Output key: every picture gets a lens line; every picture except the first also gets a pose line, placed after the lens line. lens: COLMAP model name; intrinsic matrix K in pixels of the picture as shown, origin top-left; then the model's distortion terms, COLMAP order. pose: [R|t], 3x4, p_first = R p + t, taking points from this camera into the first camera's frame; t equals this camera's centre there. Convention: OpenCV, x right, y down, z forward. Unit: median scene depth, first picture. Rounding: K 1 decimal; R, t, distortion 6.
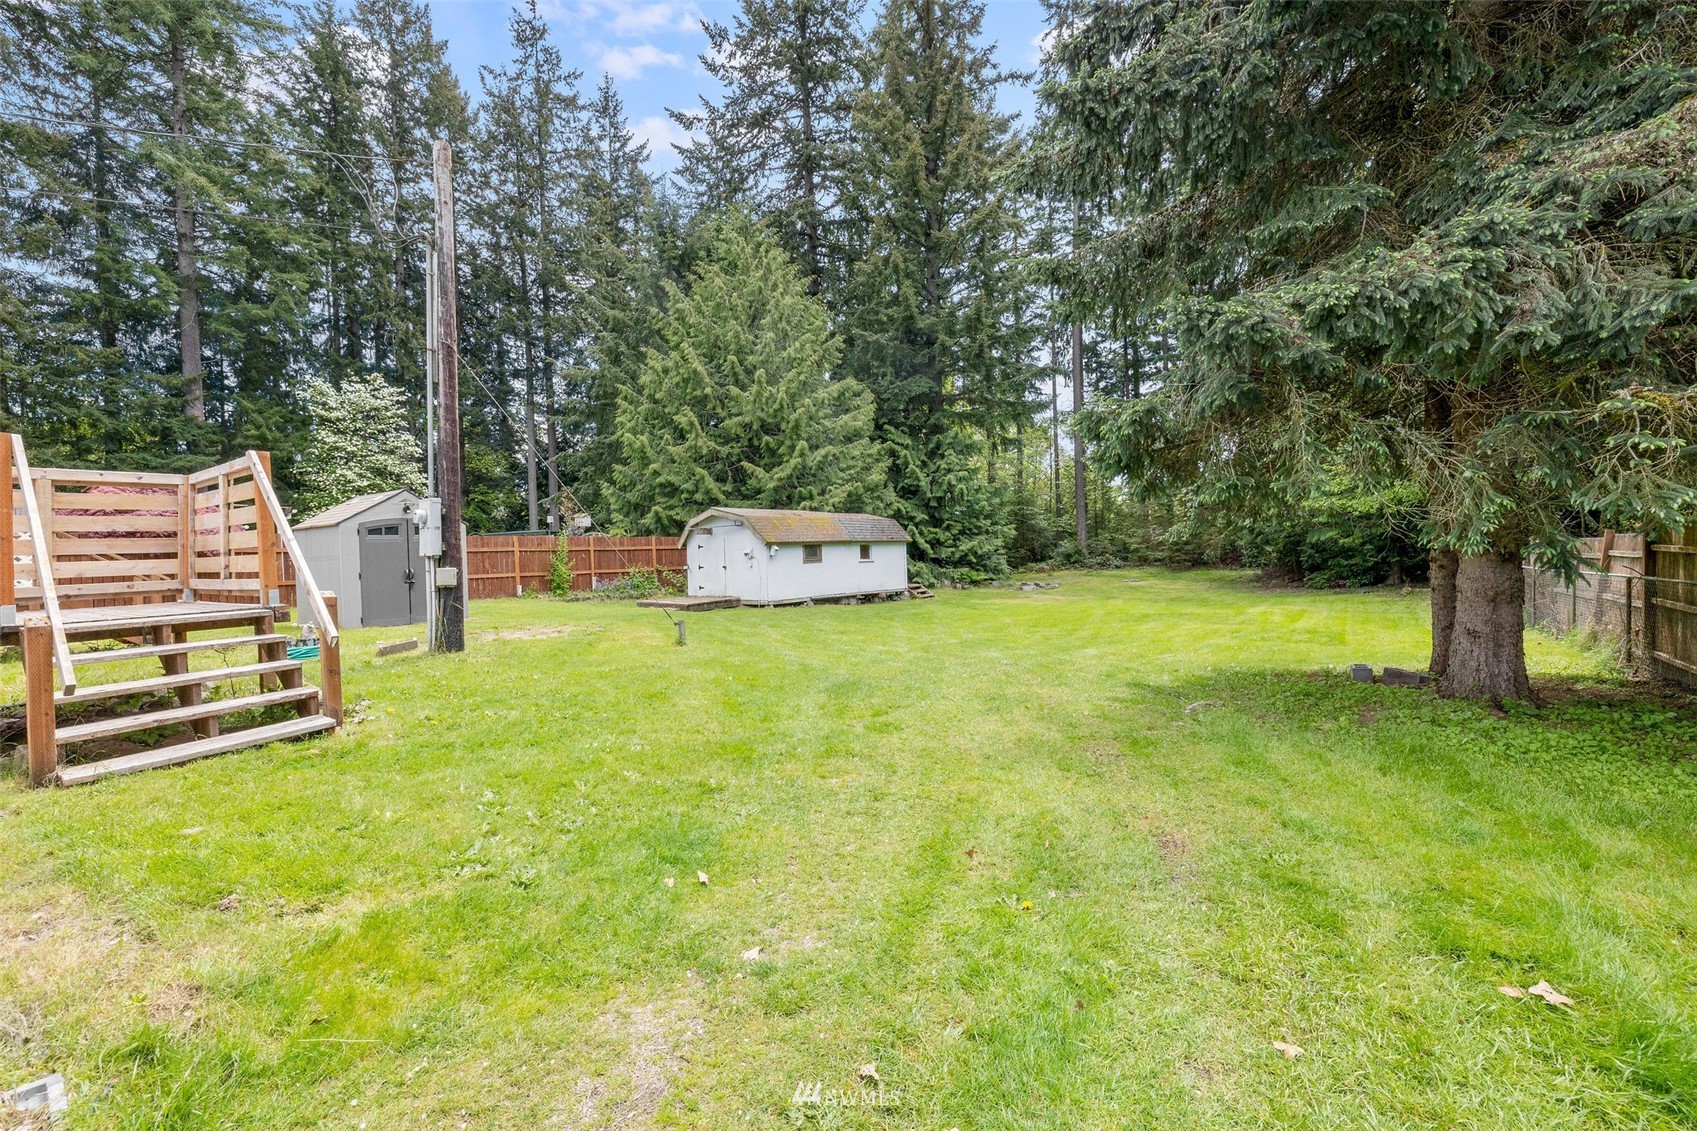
lens RADIAL K [[744.0, 0, 848.3], [0, 744.0, 558.3], [0, 0, 1]] dist [0.000099, -0.000311]
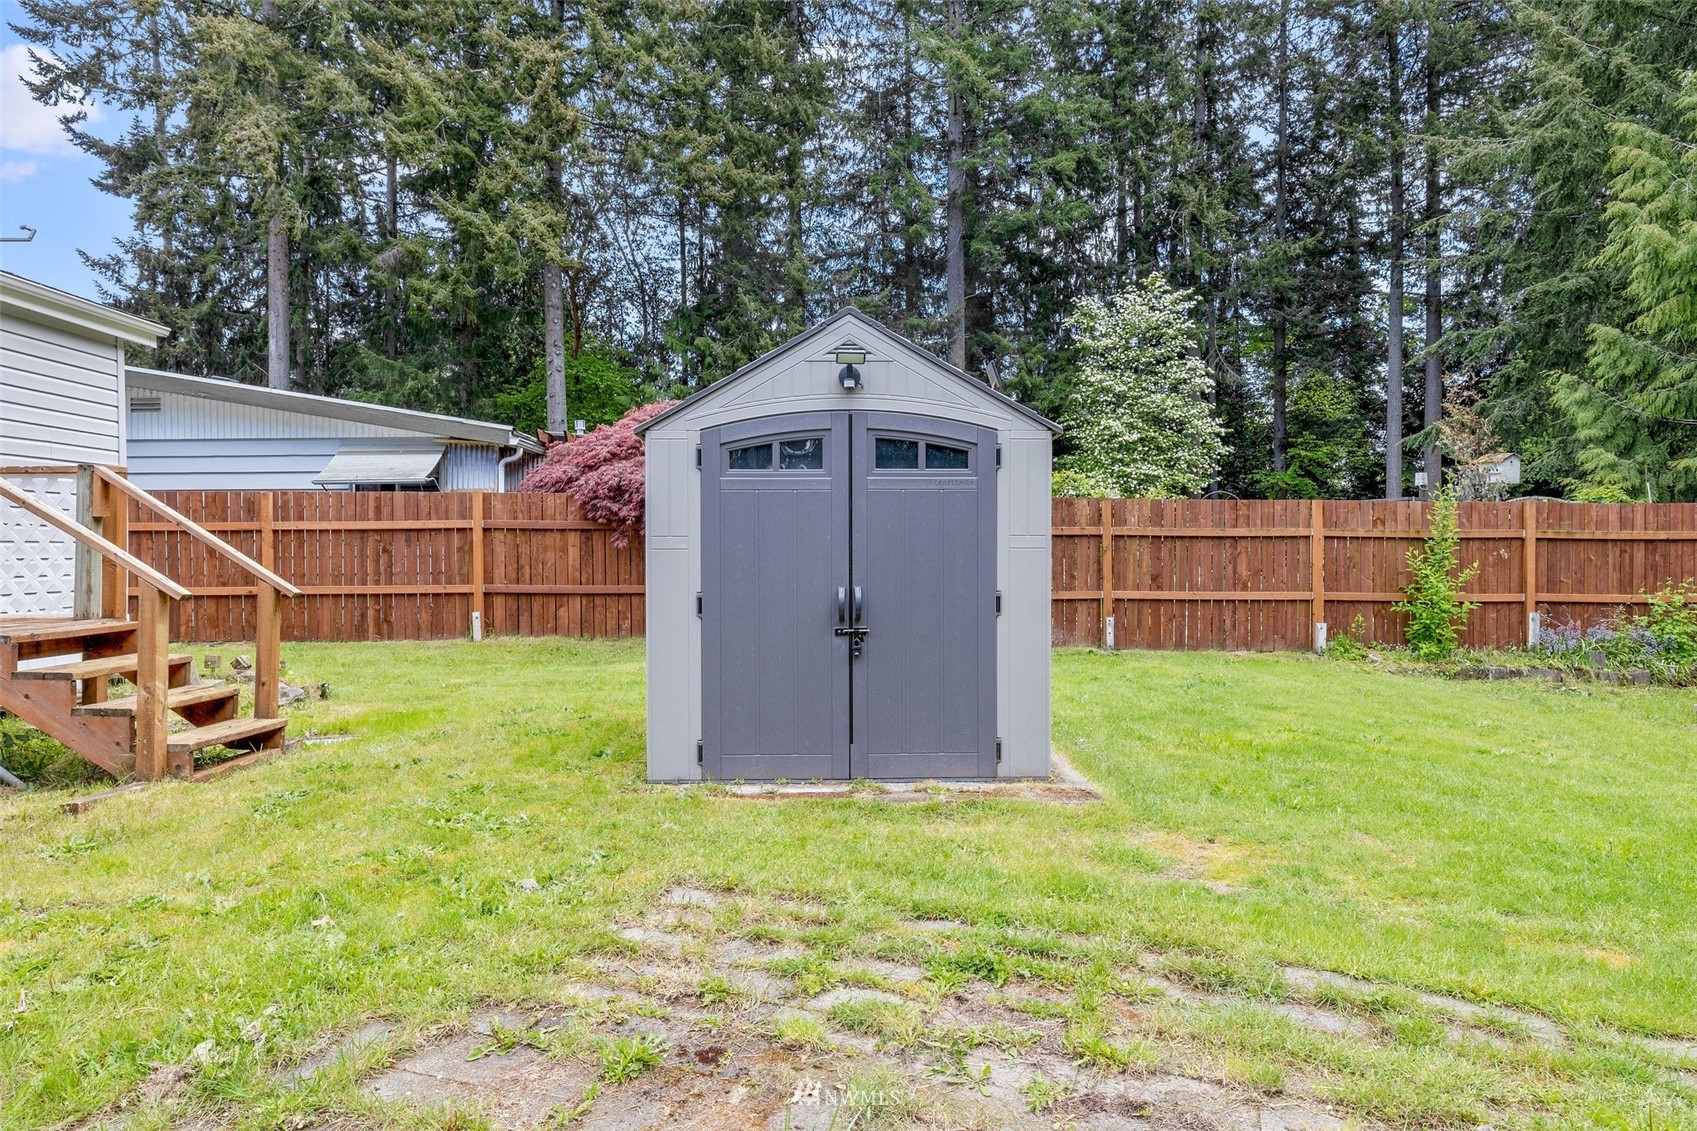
lens RADIAL K [[953.2, 0, 868.3], [0, 953.2, 564.2], [0, 0, 1]] dist [-0.002403, -0.001542]
pose [[0.611440, 0.037630, -0.790396, -0.102288], [-0.026049, 0.999284, 0.027424, -0.001648], [0.790862, 0.003821, 0.611983, 0.269344]]
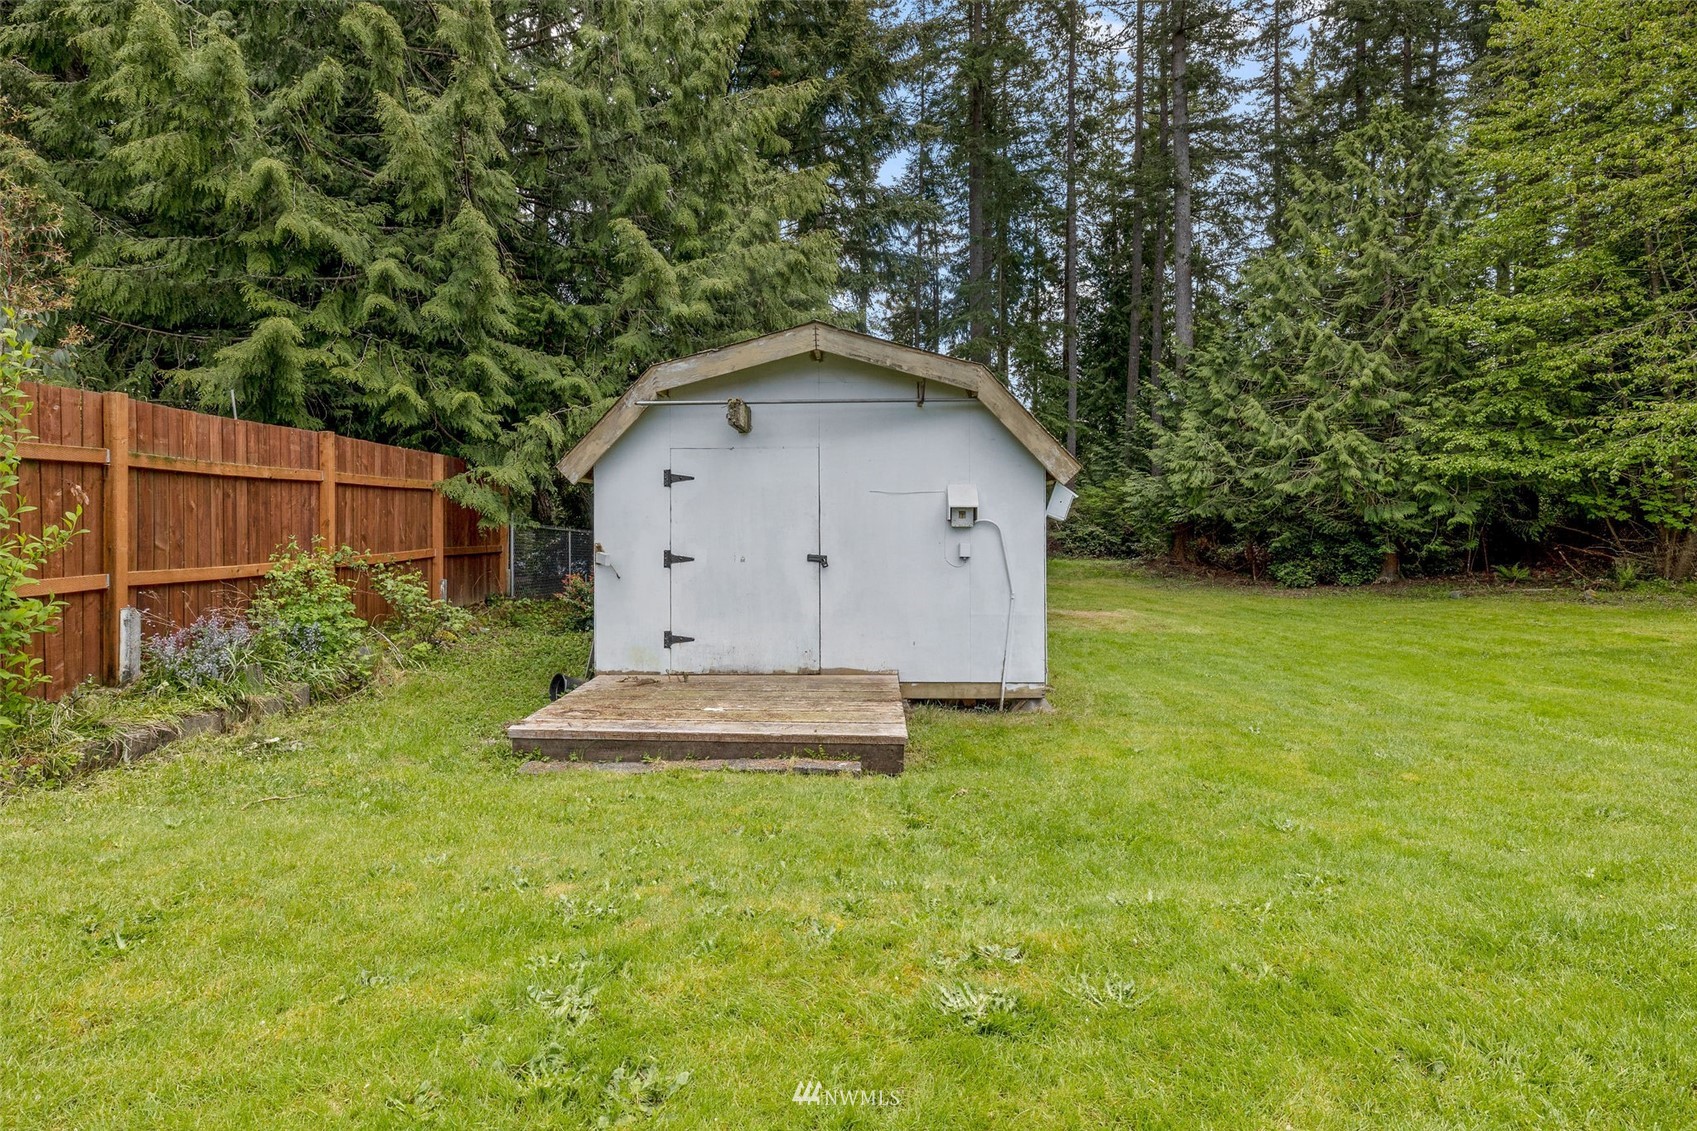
lens RADIAL K [[953.2, 0, 821.2], [0, 953.2, 515.9], [0, 0, 1]] dist [-0.002403, -0.001542]
pose [[0.780909, 0.033027, 0.623771, -0.210083], [-0.018089, 0.999378, -0.030268, 0.003366], [-0.624383, 0.012353, 0.781021, 0.412990]]
